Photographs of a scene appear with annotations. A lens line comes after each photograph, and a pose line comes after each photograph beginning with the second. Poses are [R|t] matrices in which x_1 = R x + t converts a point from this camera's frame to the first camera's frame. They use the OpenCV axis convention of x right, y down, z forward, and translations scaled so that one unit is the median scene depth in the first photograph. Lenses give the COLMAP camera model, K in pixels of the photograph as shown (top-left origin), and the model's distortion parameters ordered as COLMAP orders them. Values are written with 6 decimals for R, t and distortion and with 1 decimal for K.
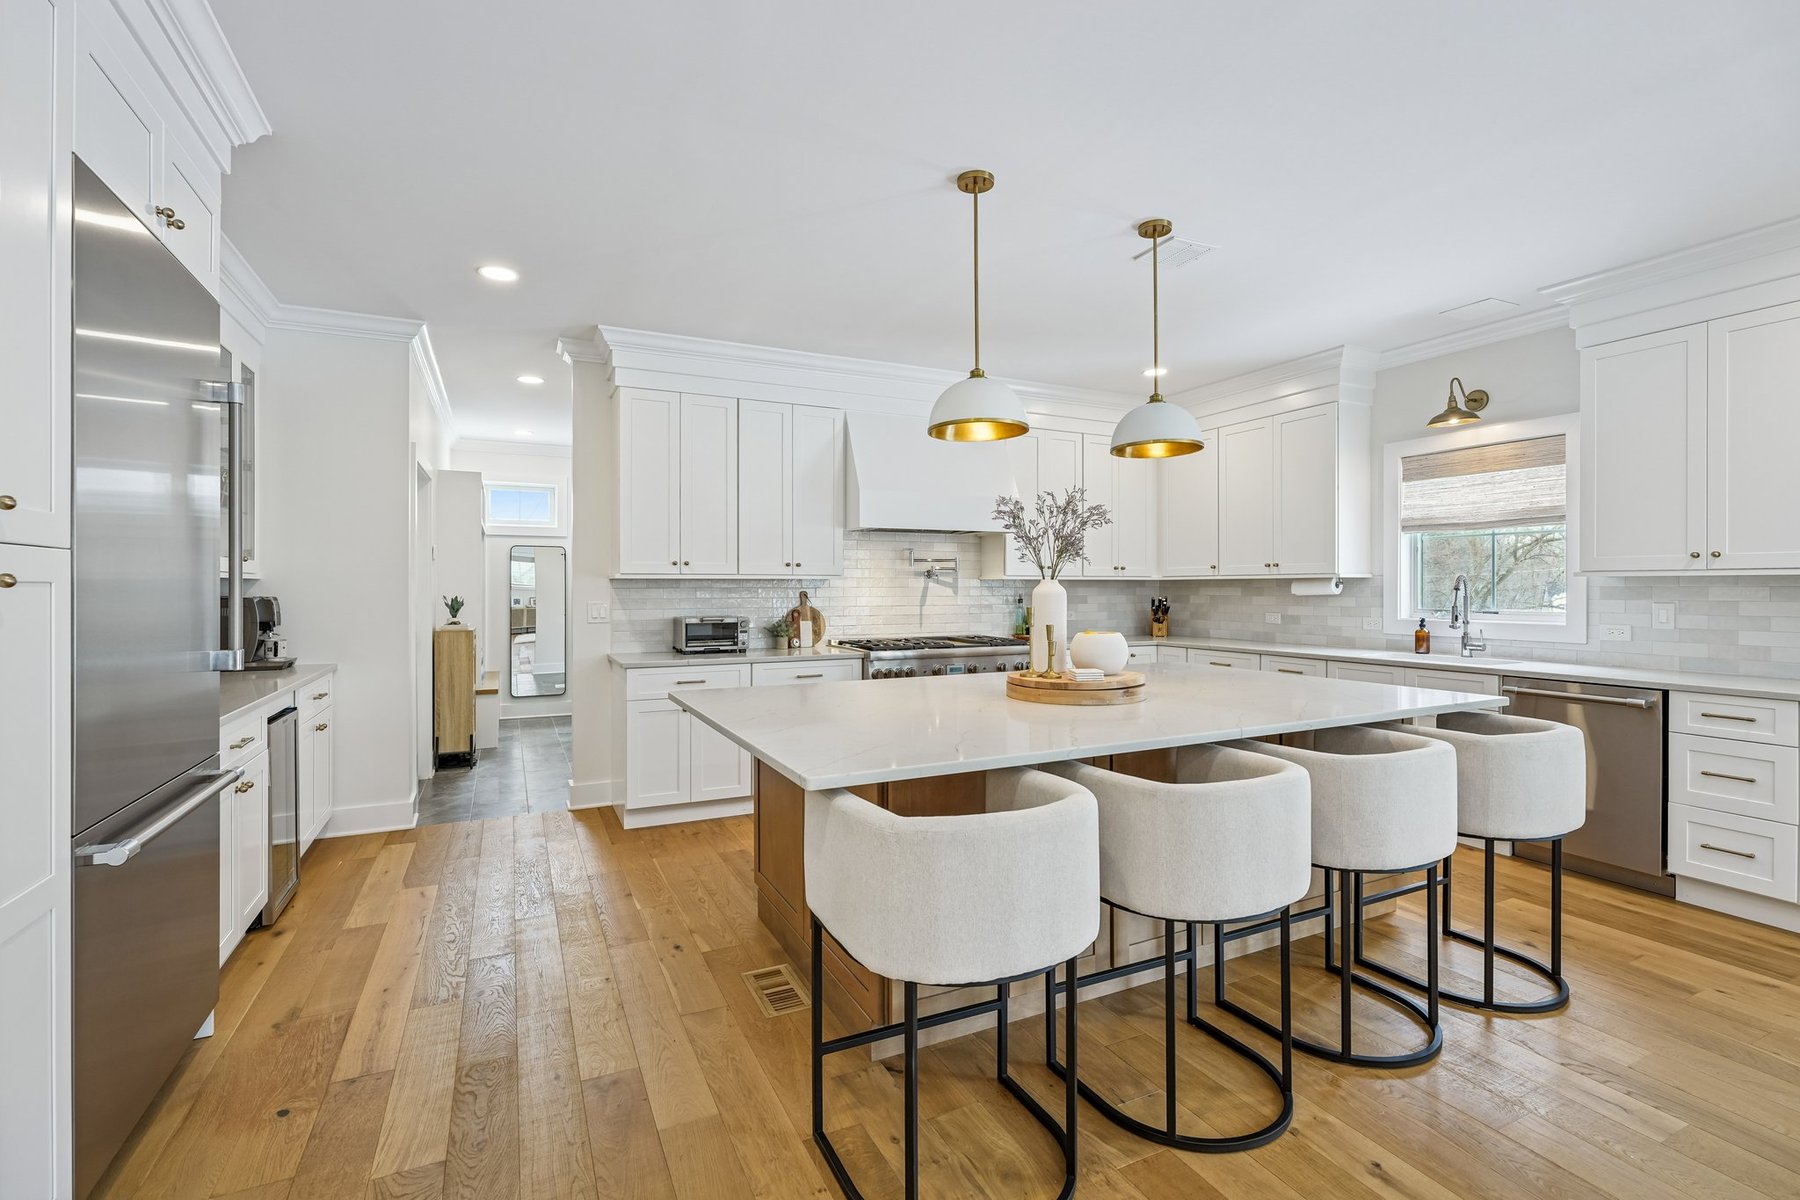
lens RADIAL K [[807.3, 0, 899.7], [0, 807.3, 587.7], [0, 0, 1]] dist [-0.000895, -0.000014]
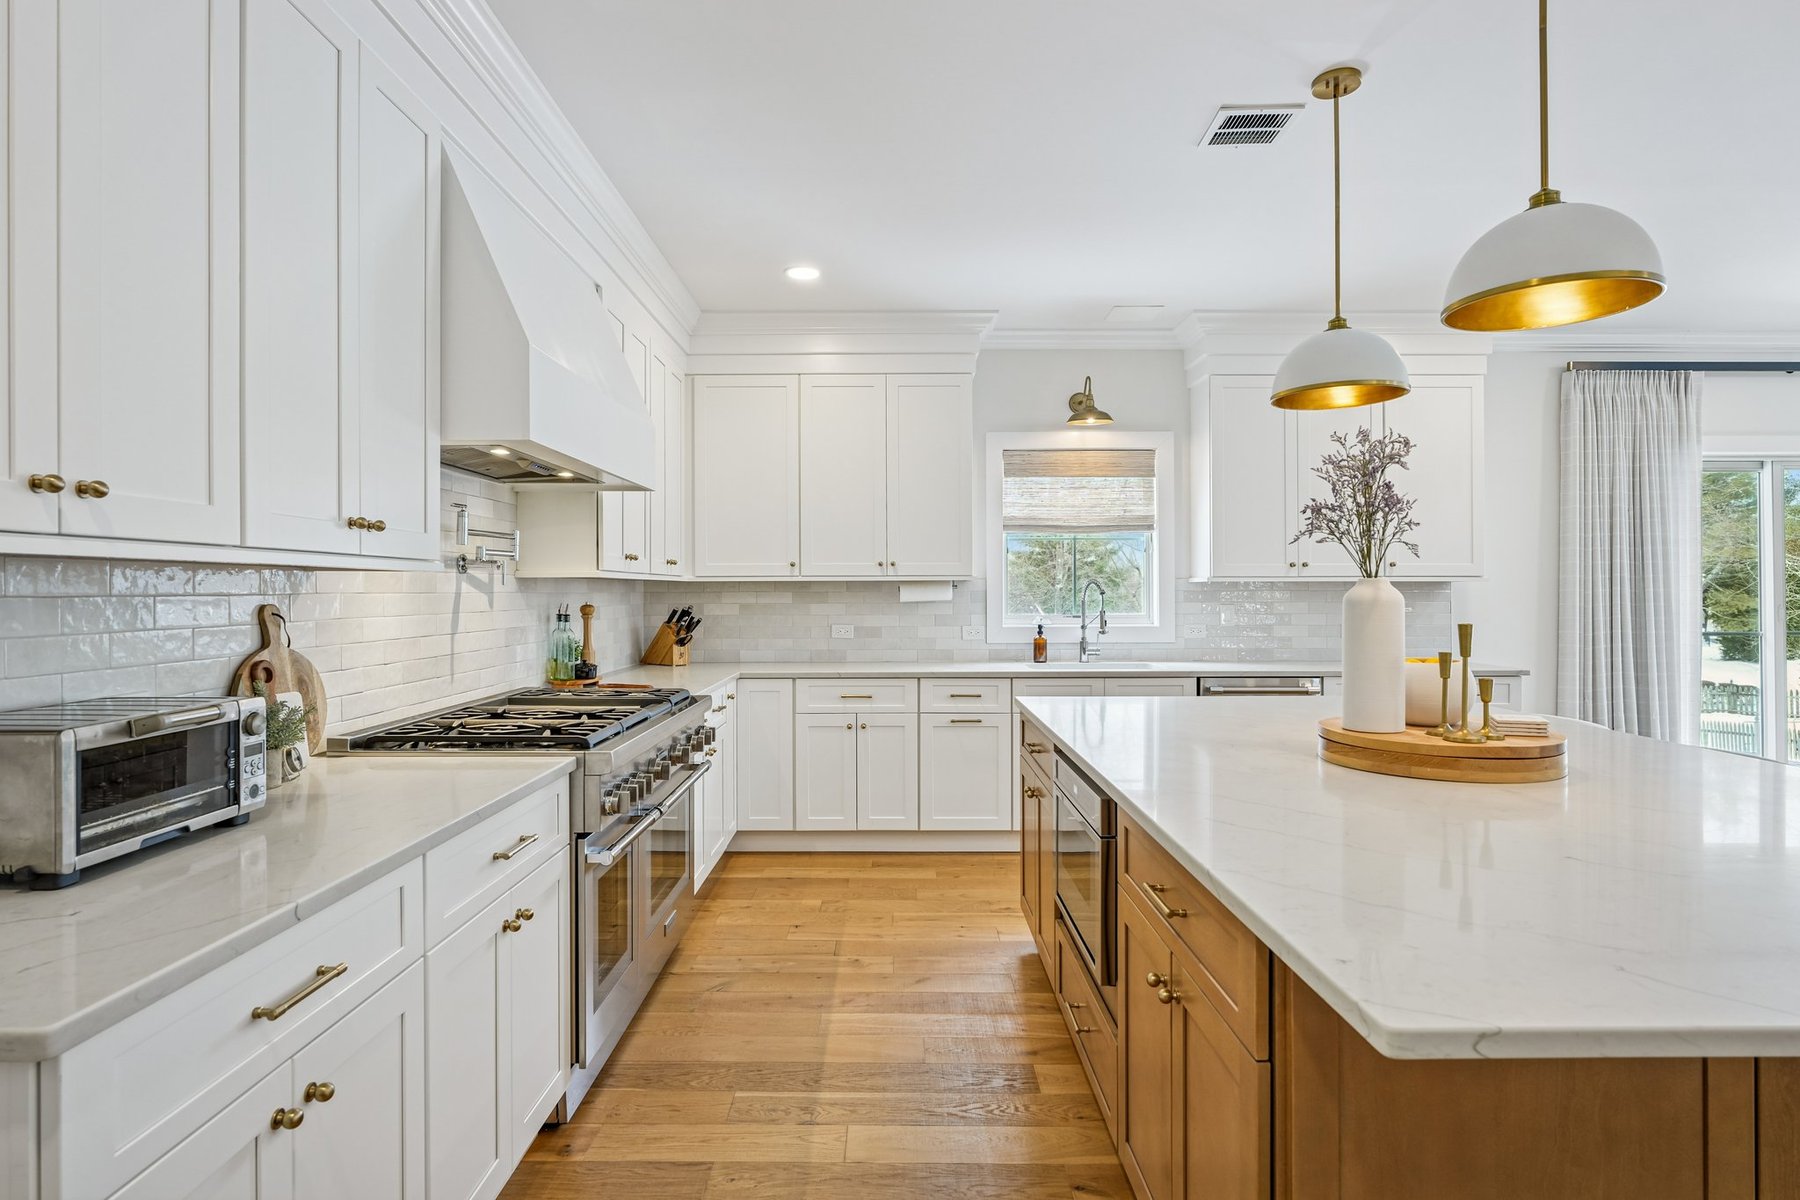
lens RADIAL K [[933.2, 0, 895.3], [0, 933.2, 590.5], [0, 0, 1]] dist [-0.002726, -0.000692]
pose [[0.438680, 0.000929, 0.898643, -0.383284], [0.003052, 0.999992, -0.002524, 0.000385], [-0.898638, 0.003849, 0.438673, 0.647060]]
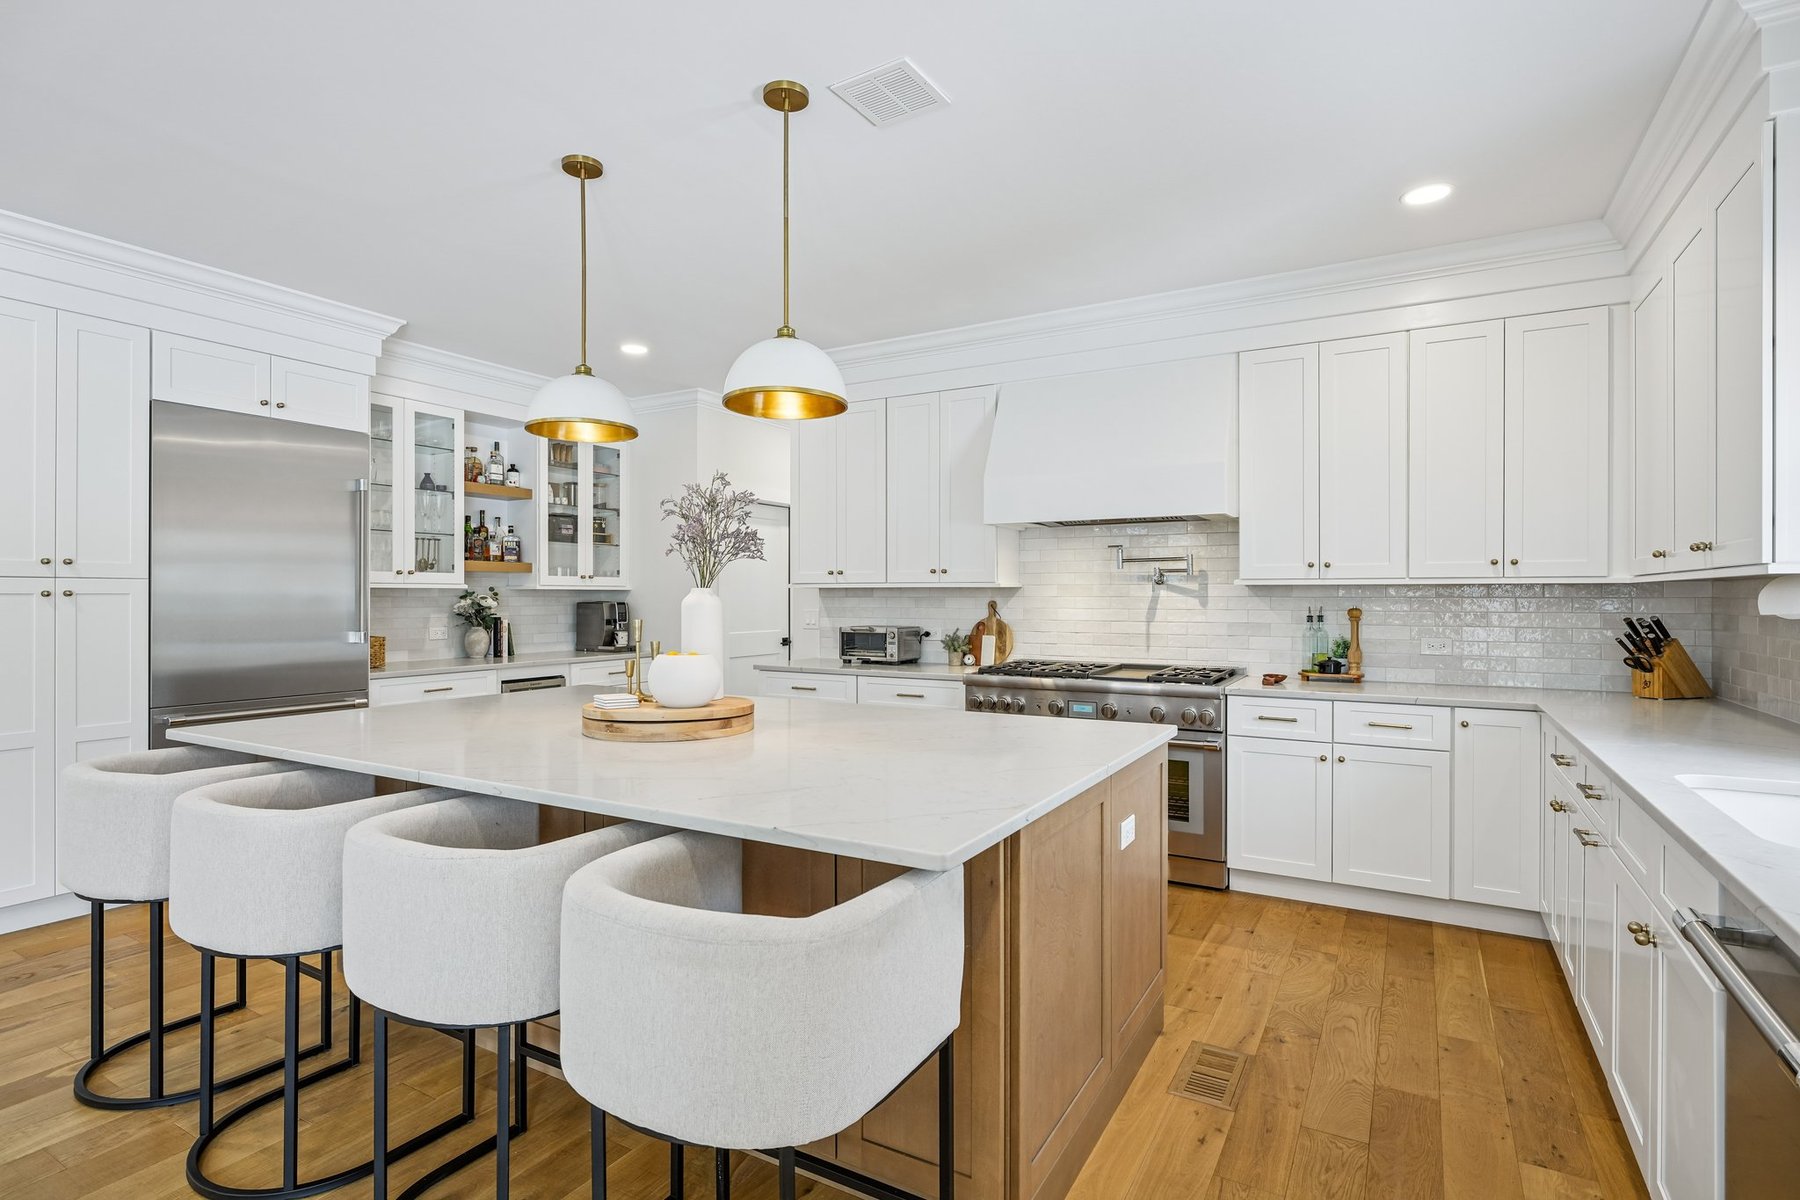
lens RADIAL K [[886.8, 0, 899.3], [0, 886.8, 597.0], [0, 0, 1]] dist [-0.001044, 0.000094]
pose [[0.558342, 0.002591, -0.829607, 0.664695], [-0.001606, 0.999997, 0.002042, -0.001808], [0.829609, 0.000192, 0.558344, 0.421577]]
